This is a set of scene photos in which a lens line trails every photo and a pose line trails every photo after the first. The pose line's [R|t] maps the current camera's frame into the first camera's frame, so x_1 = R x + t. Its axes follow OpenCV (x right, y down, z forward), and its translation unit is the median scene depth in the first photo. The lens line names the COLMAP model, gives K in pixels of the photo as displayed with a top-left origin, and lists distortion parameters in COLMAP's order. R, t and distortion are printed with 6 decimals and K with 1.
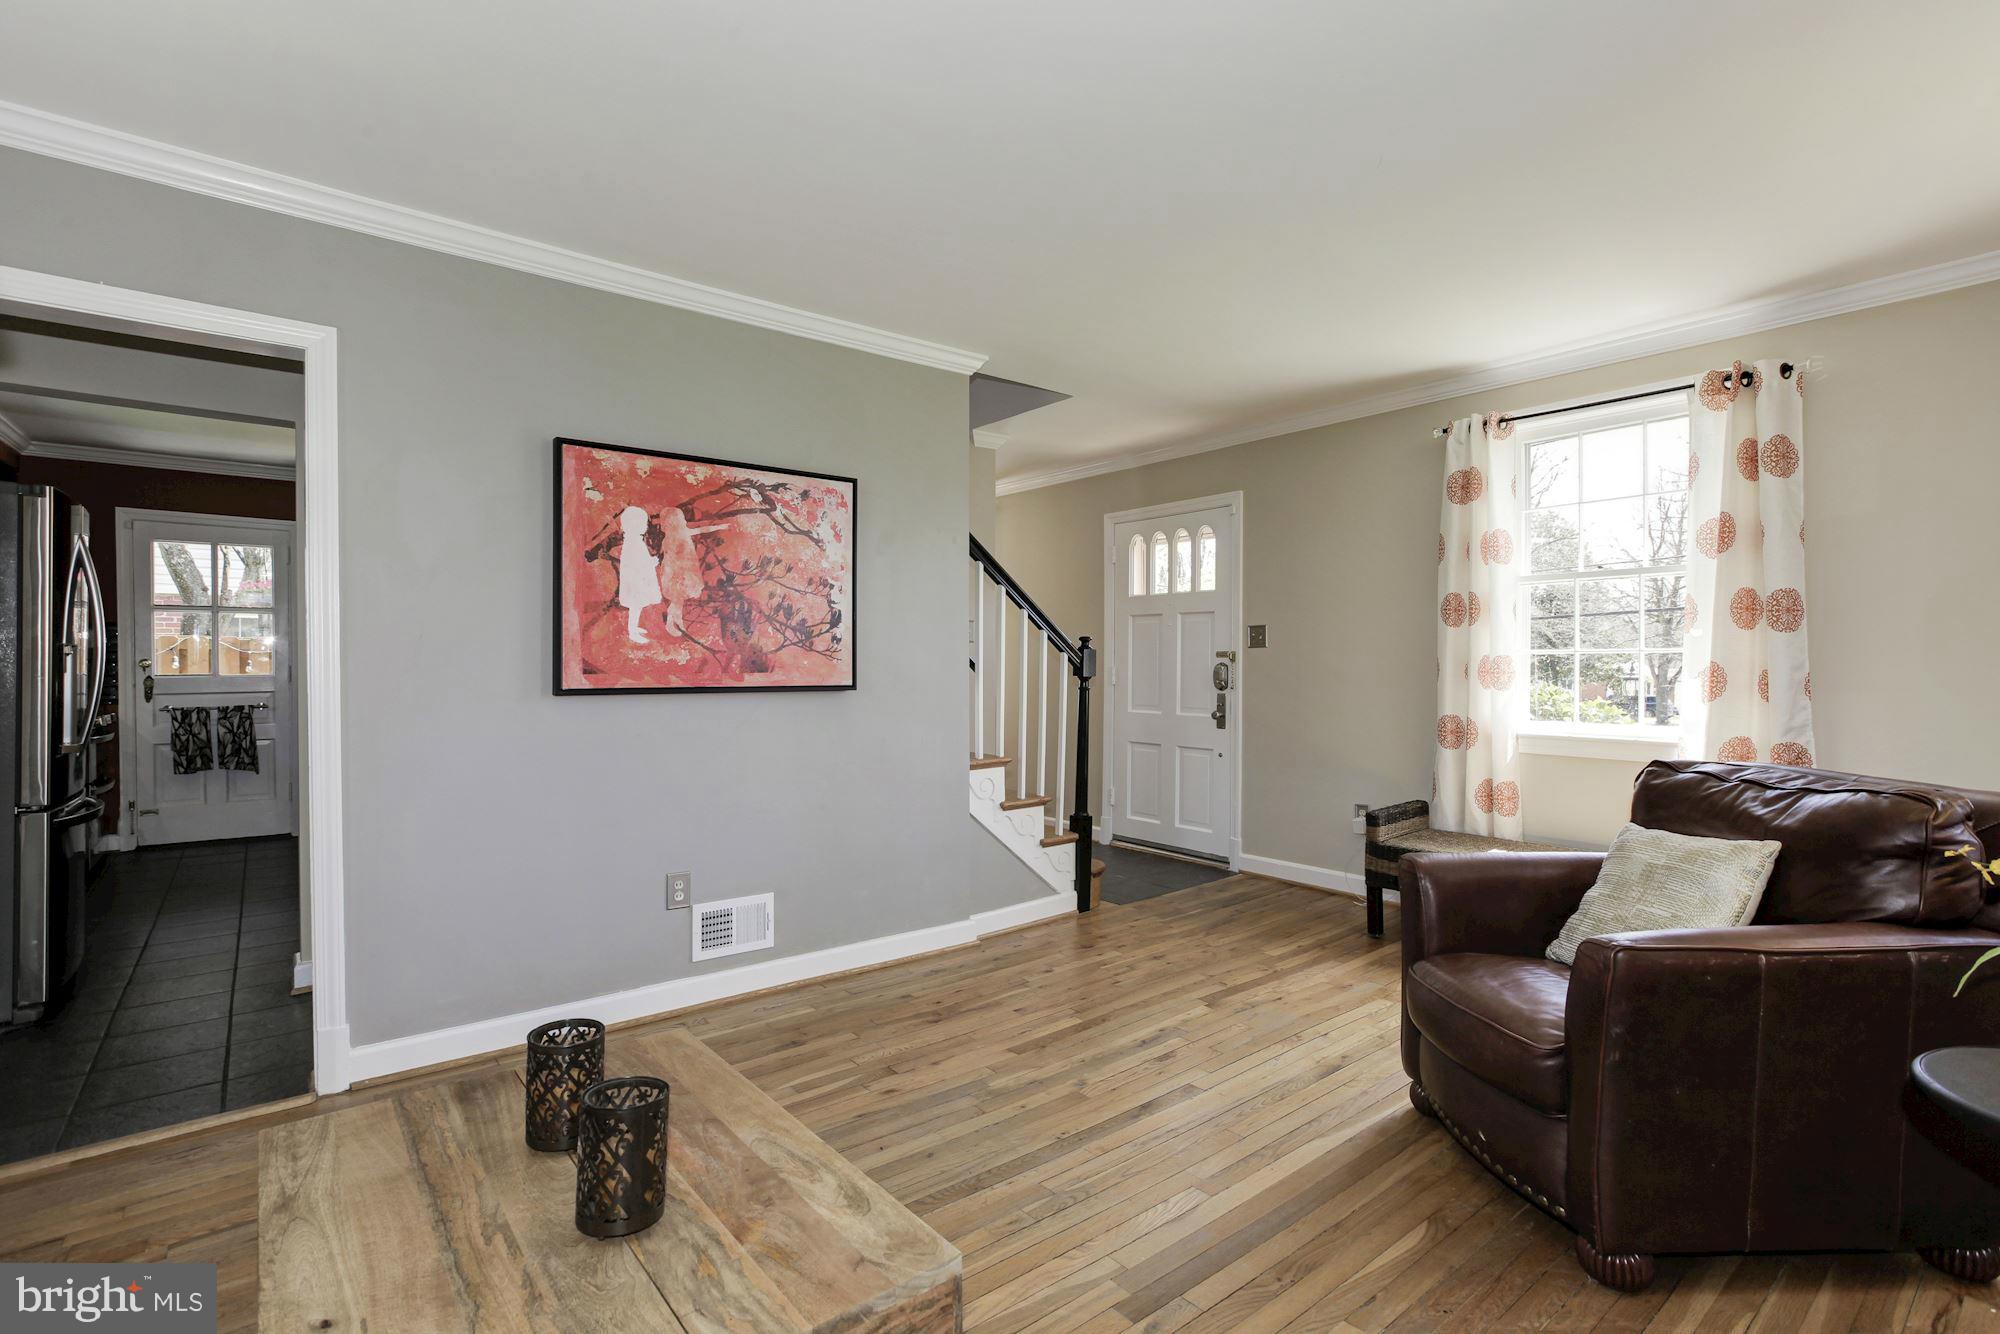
lens RADIAL K [[922.1, 0, 1009.2], [0, 922.1, 688.8], [0, 0, 1]] dist [-0.048543, 0.017578]
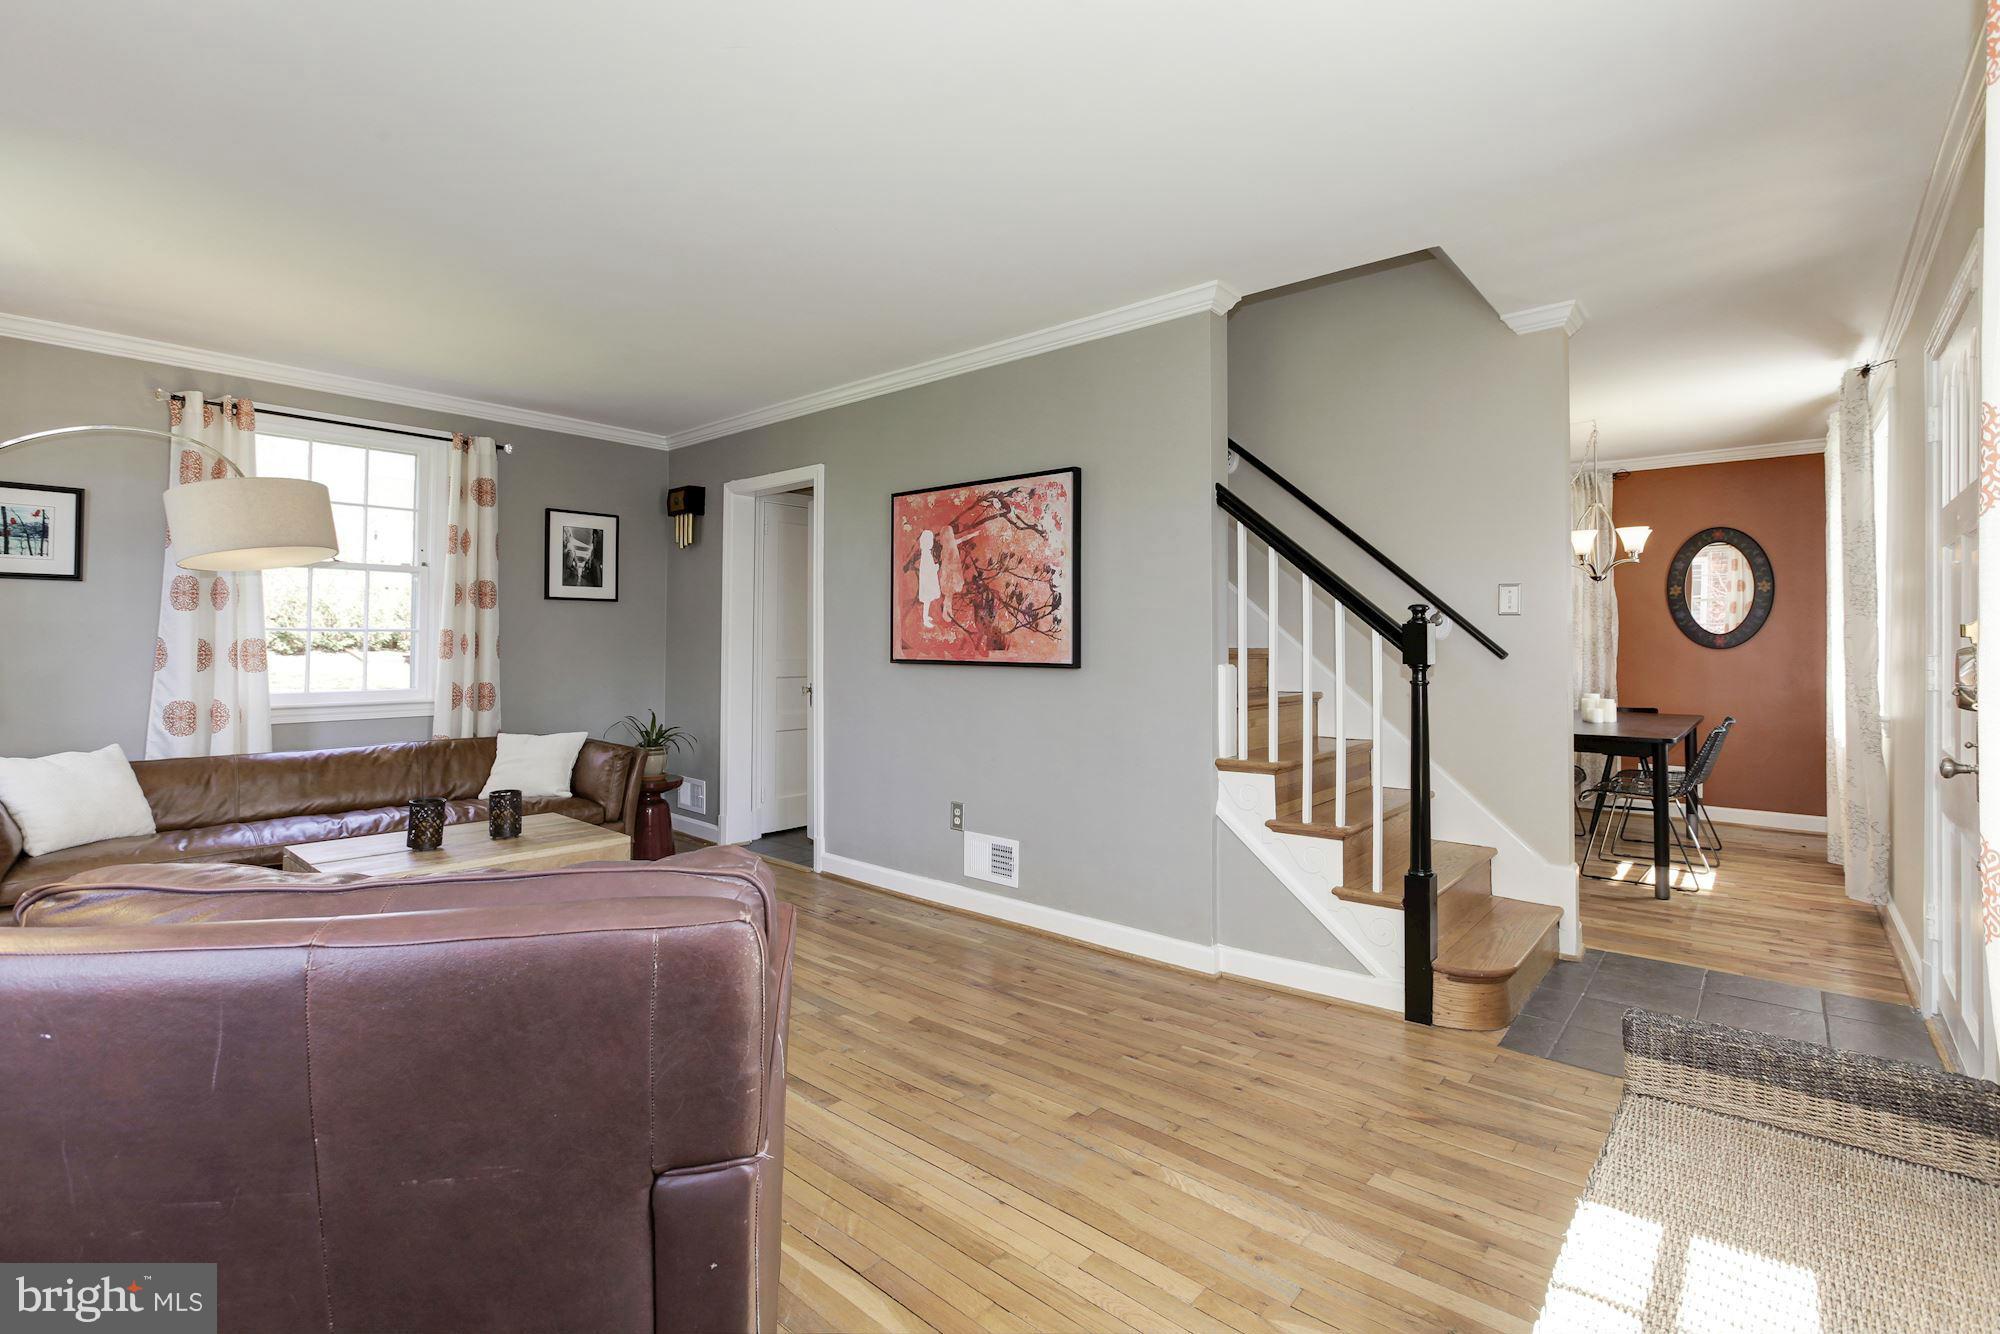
lens RADIAL K [[925.4, 0, 996.9], [0, 925.4, 641.7], [0, 0, 1]] dist [-0.022937, 0.000135]
pose [[0.170462, 0.002179, -0.985362, 0.919012], [-0.030049, 0.999544, -0.002988, -0.025071], [0.984906, 0.030118, 0.170450, 0.794774]]
